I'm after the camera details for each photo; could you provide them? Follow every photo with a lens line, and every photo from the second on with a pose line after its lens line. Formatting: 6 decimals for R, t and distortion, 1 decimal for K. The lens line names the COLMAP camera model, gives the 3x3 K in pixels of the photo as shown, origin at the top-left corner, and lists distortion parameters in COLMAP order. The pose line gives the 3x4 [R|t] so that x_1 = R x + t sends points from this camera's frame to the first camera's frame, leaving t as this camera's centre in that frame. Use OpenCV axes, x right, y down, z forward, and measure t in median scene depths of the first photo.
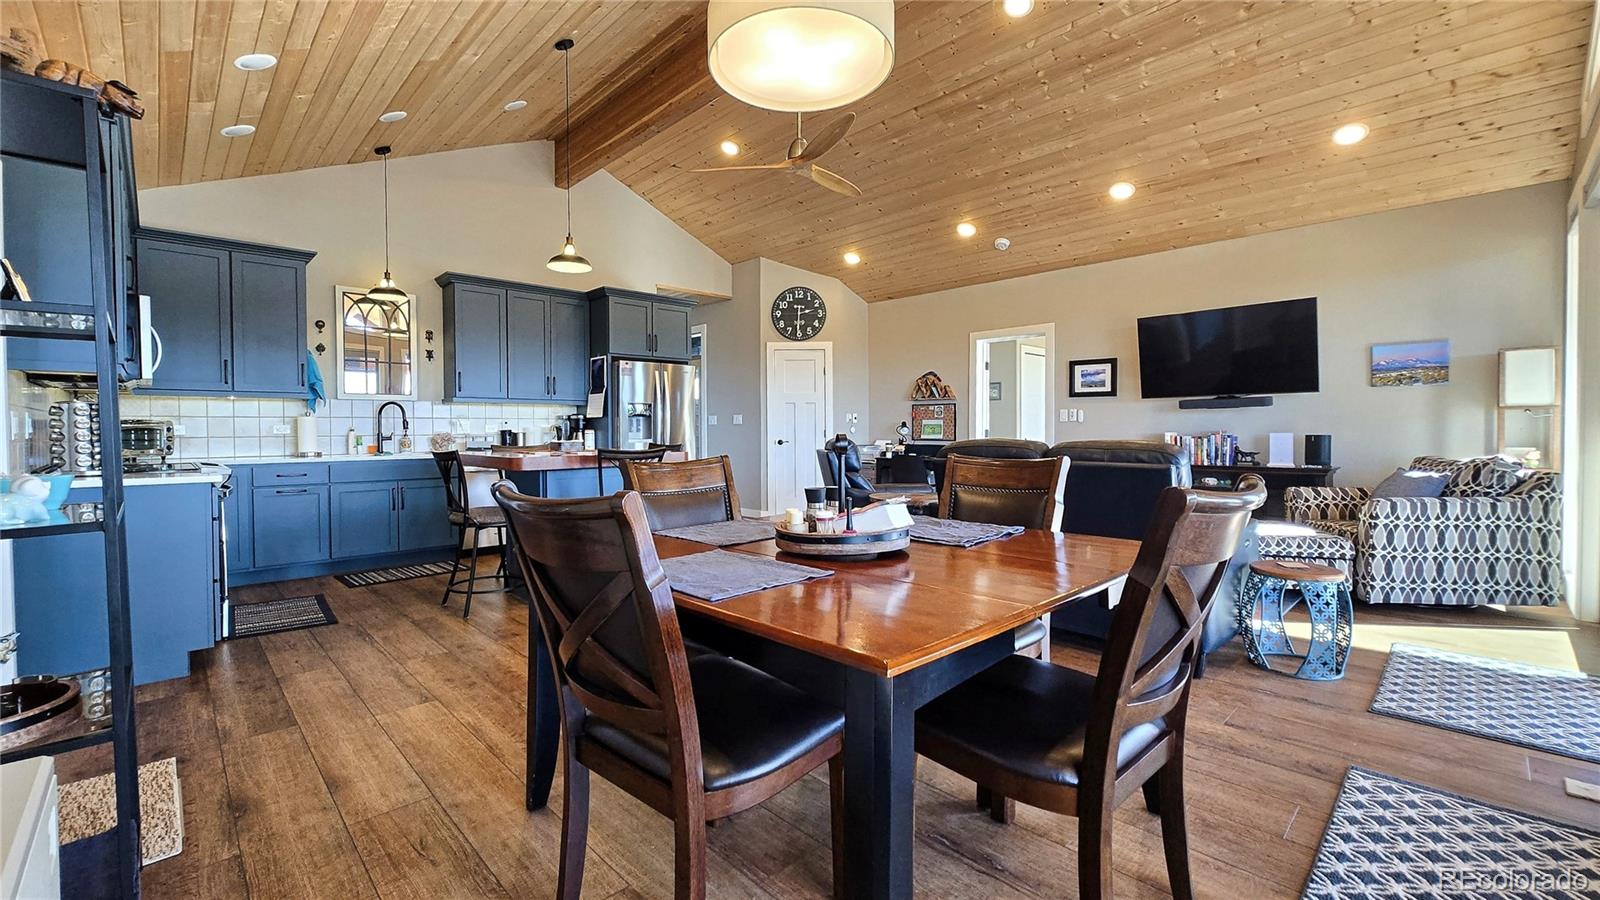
lens RADIAL K [[659.9, 0, 785.6], [0, 659.9, 448.9], [0, 0, 1]] dist [-0.002593, 0.000930]
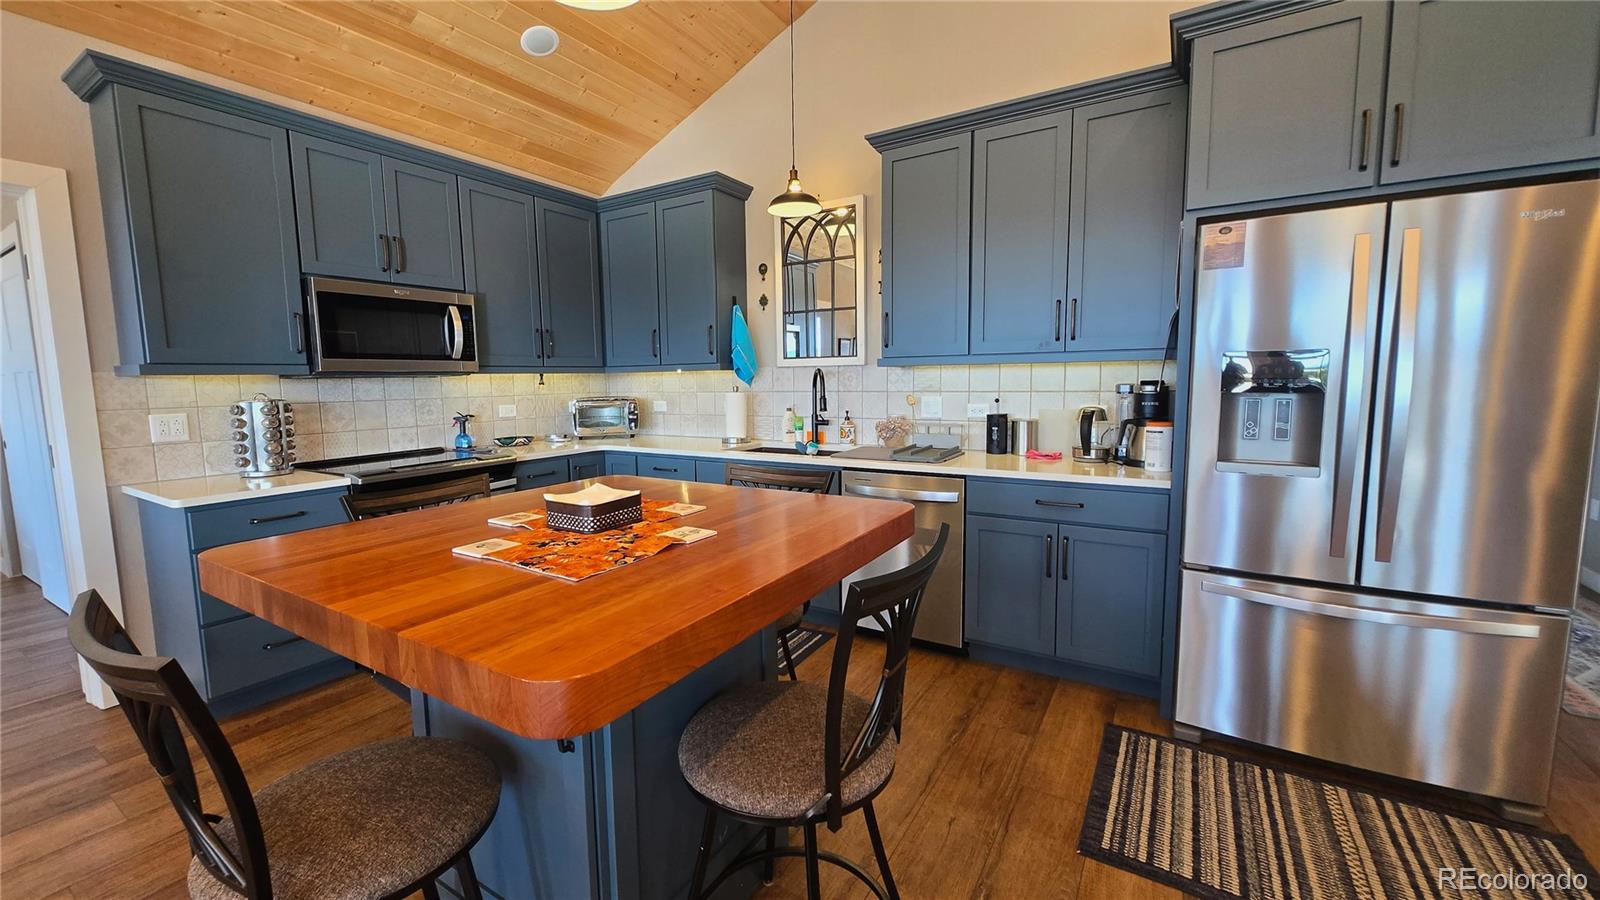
lens RADIAL K [[626.4, 0, 786.6], [0, 626.4, 446.5], [0, 0, 1]] dist [0.001595, -0.001109]
pose [[0.251822, 0.105423, -0.962014, 0.013789], [-0.017070, 0.994378, 0.104501, -0.051815], [0.967623, -0.009894, 0.252206, 0.705245]]
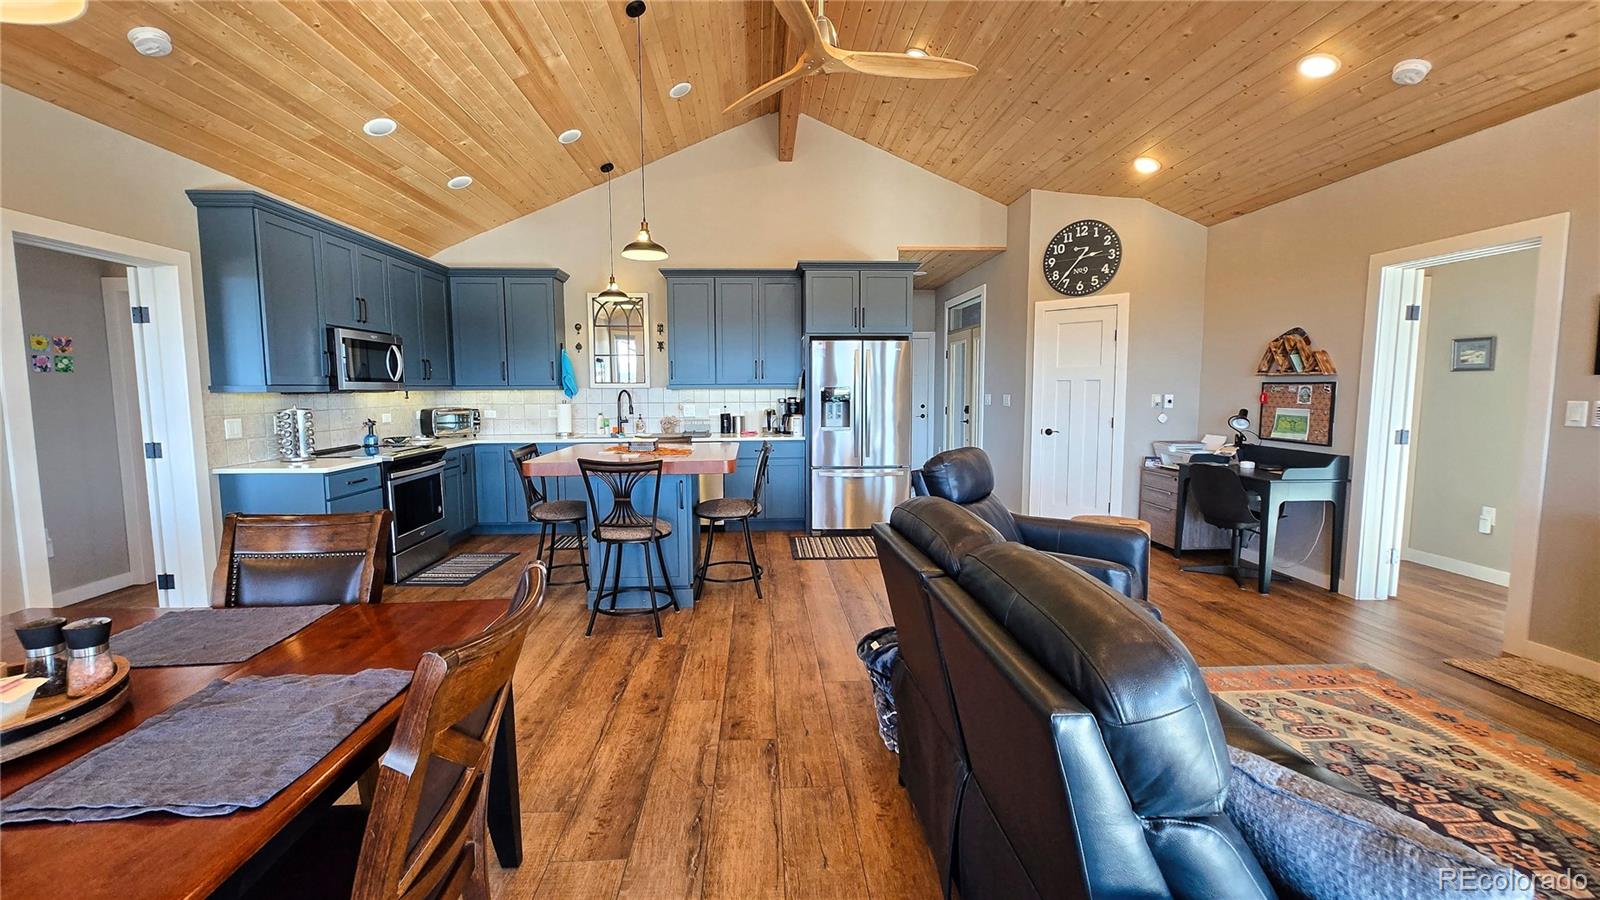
lens RADIAL K [[626.4, 0, 785.5], [0, 626.4, 448.4], [0, 0, 1]] dist [0.001595, -0.001109]
pose [[0.756857, 0.063311, -0.650507, 0.292850], [-0.019017, 0.997009, 0.074909, -0.049502], [0.653304, -0.044325, 0.755797, 0.307412]]
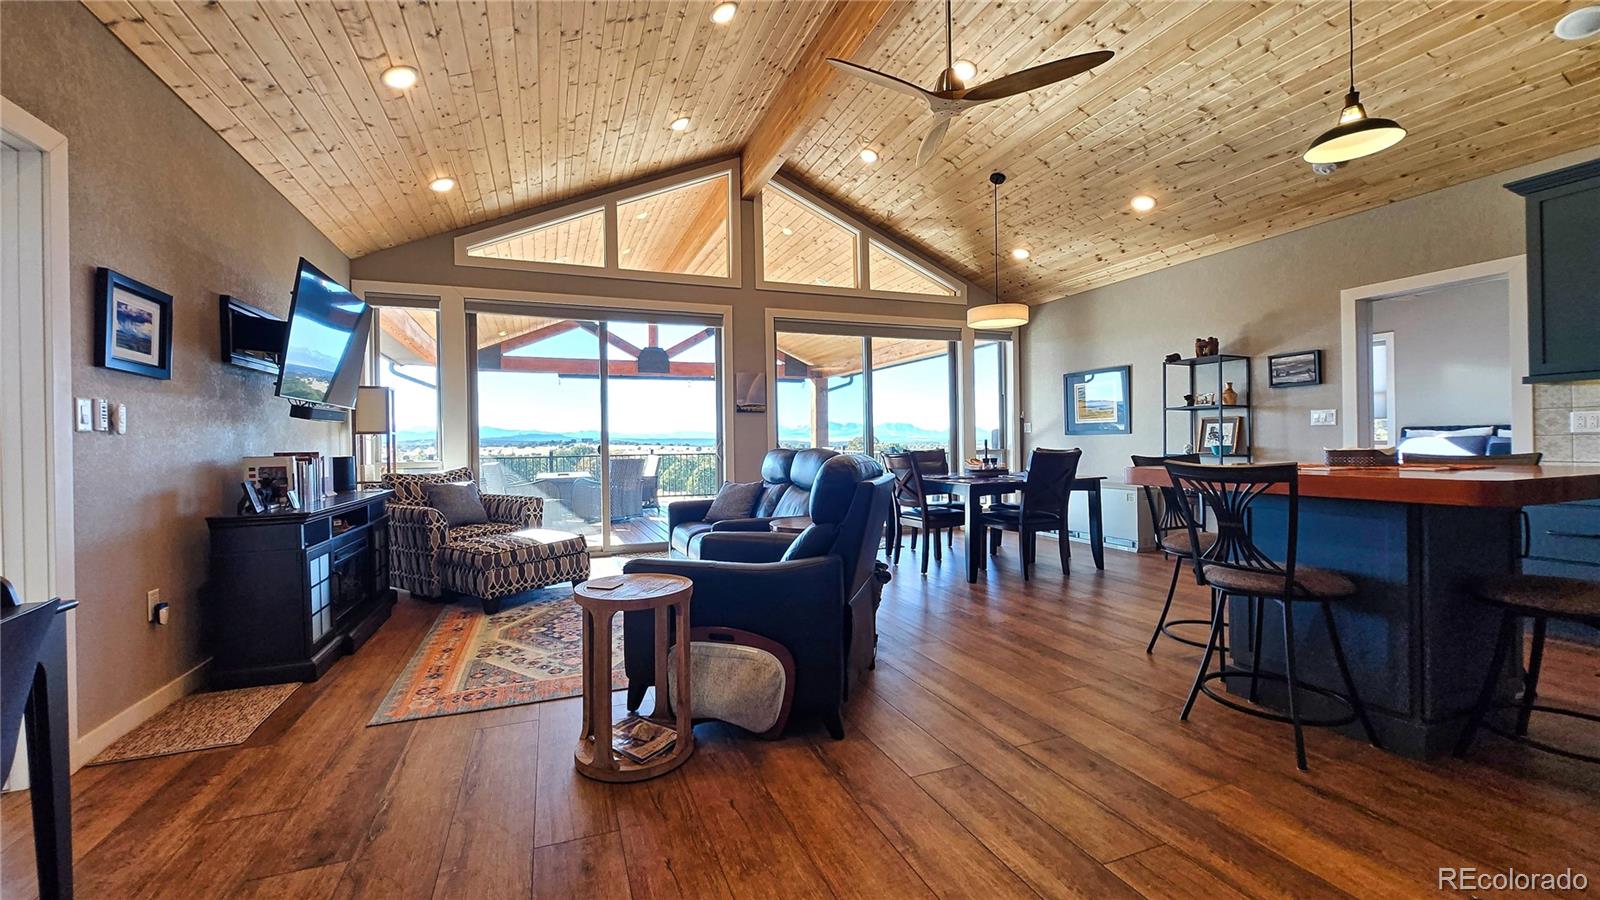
lens RADIAL K [[626.4, 0, 790.1], [0, 626.4, 436.8], [0, 0, 1]] dist [0.001595, -0.001109]
pose [[-0.925215, 0.023107, 0.378738, -0.054443], [0.032550, 0.999298, 0.018548, -0.033440], [-0.378044, 0.029489, -0.925318, 1.186069]]
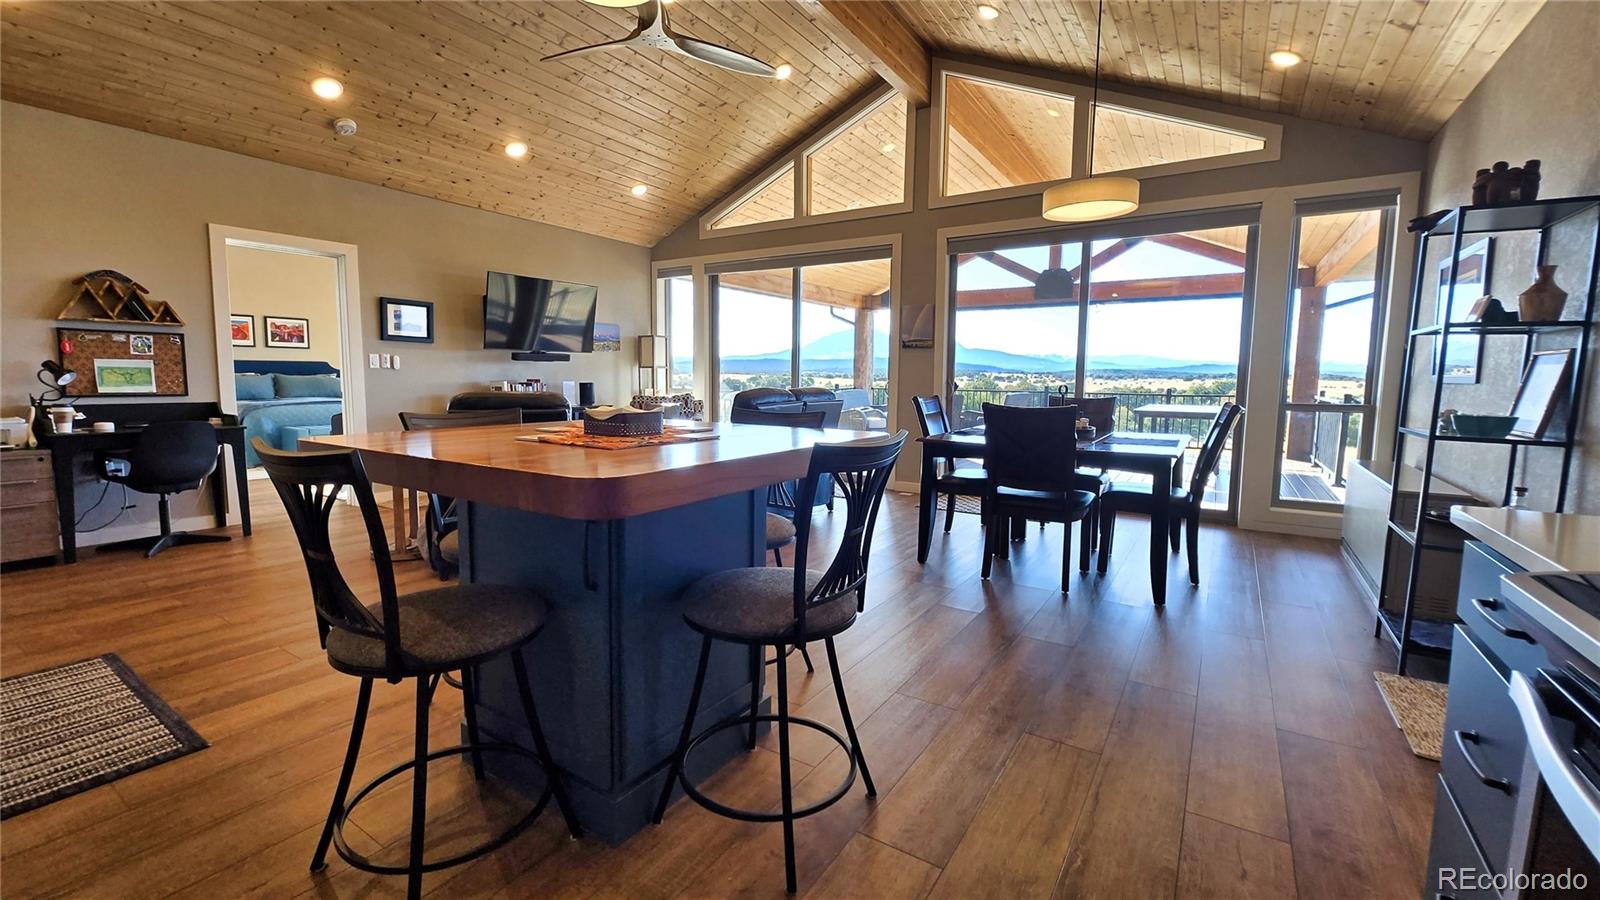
lens RADIAL K [[659.9, 0, 792.8], [0, 659.9, 441.6], [0, 0, 1]] dist [-0.002593, 0.000930]
pose [[-0.223986, -0.092466, 0.970196, -0.533184], [0.023774, 0.994674, 0.100288, -0.020626], [-0.974302, 0.045529, -0.220595, 0.682062]]
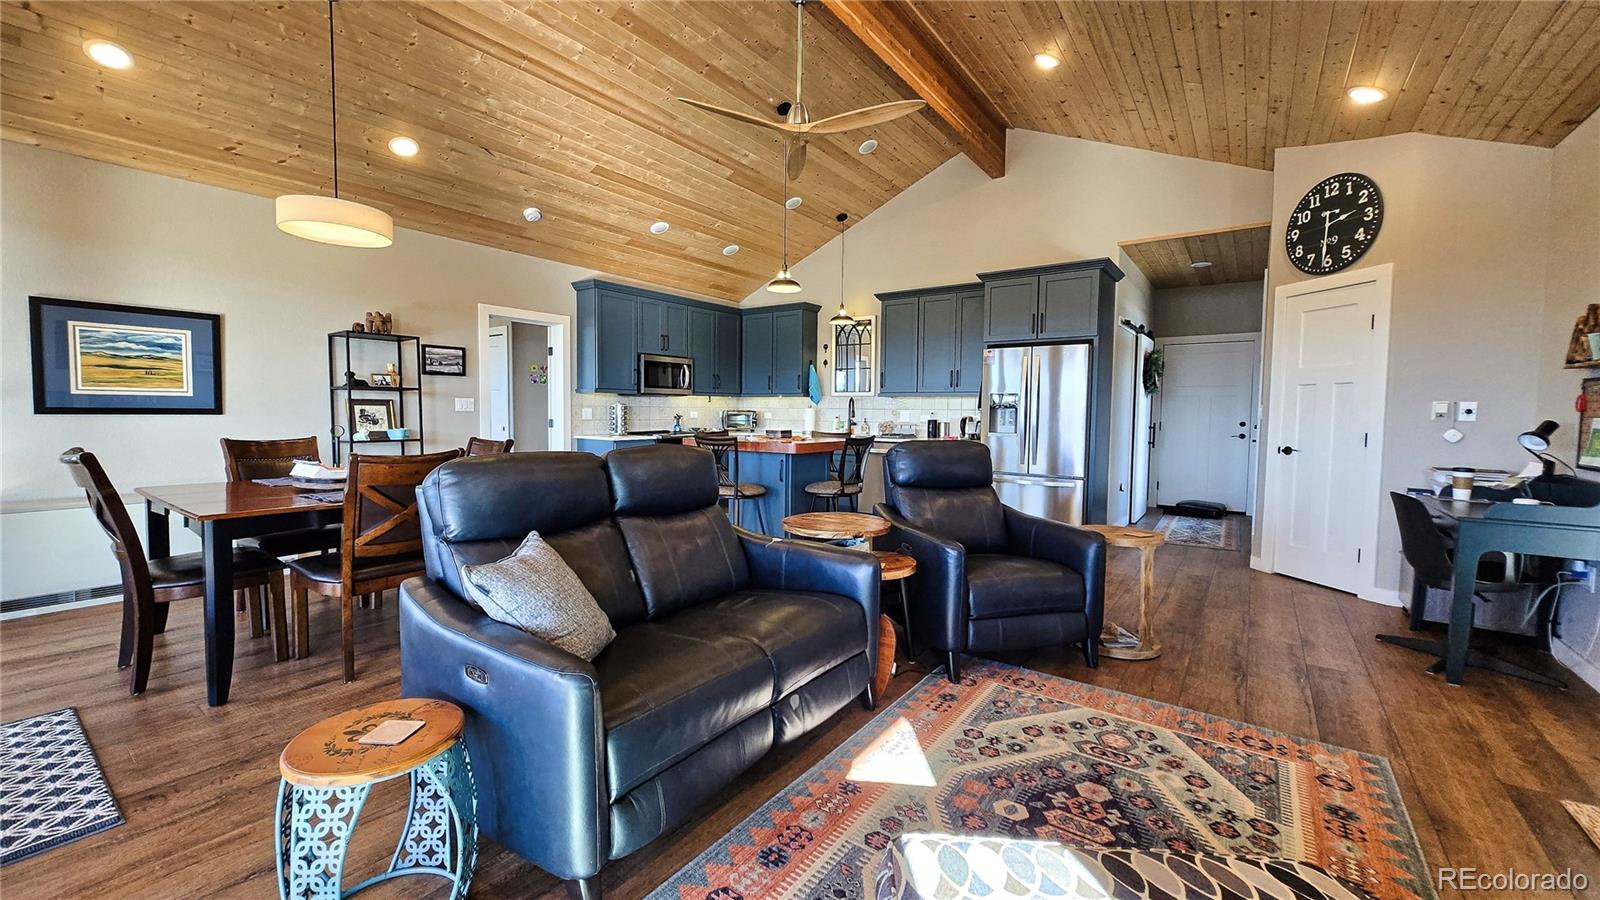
lens RADIAL K [[626.4, 0, 786.6], [0, 626.4, 447.5], [0, 0, 1]] dist [0.001595, -0.001109]
pose [[0.172148, 0.065766, -0.982873, 0.589512], [-0.042396, 0.997339, 0.059309, -0.033954], [0.984158, 0.031460, 0.174478, 0.560002]]
